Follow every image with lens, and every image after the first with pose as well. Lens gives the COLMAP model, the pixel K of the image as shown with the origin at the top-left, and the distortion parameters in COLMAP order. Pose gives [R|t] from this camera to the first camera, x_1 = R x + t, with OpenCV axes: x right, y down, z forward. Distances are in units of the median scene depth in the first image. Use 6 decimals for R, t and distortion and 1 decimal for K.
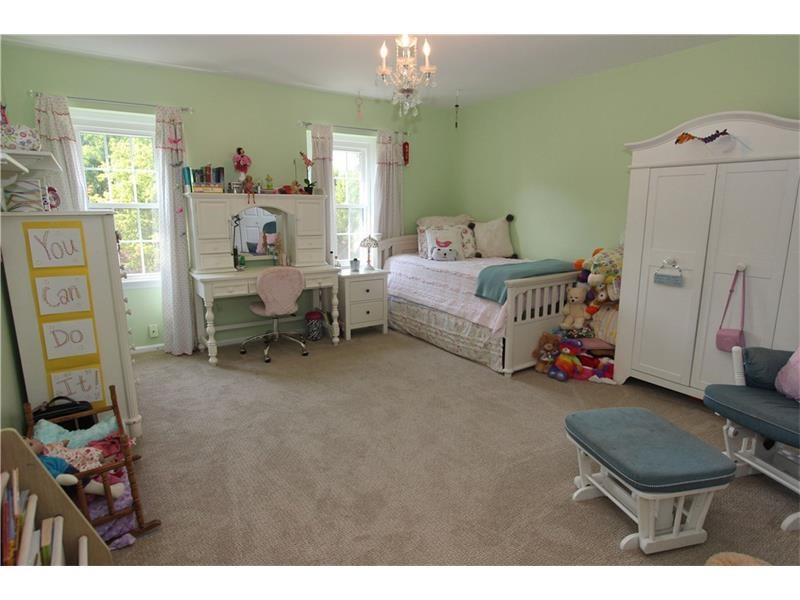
lens RADIAL K [[444.1, 0, 398.2], [0, 444.1, 295.5], [0, 0, 1]] dist [-0.013474, 0.000243]
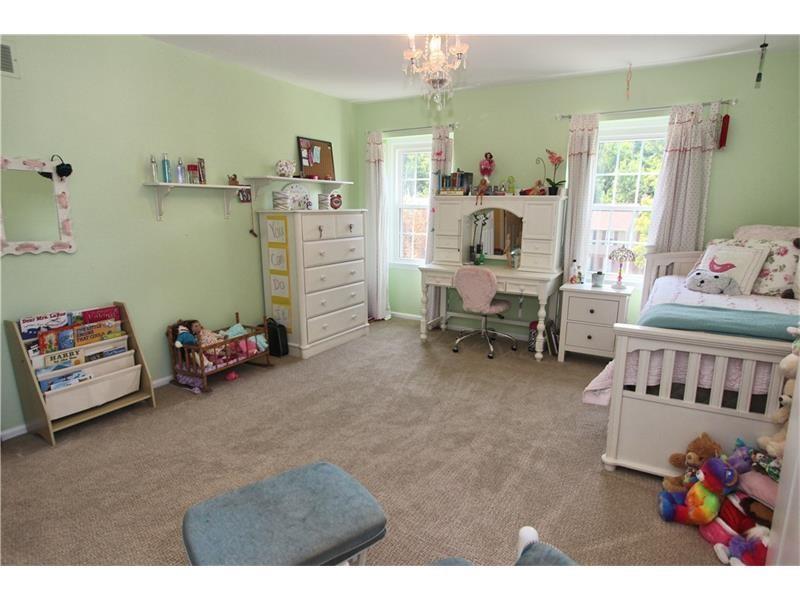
lens RADIAL K [[439.6, 0, 403.1], [0, 439.6, 302.1], [0, 0, 1]] dist [-0.017013, 0.000111]
pose [[0.467574, 0.187298, -0.863883, 0.550367], [-0.176585, 0.977387, 0.116331, -0.070728], [0.866136, 0.098155, 0.490075, 0.352051]]
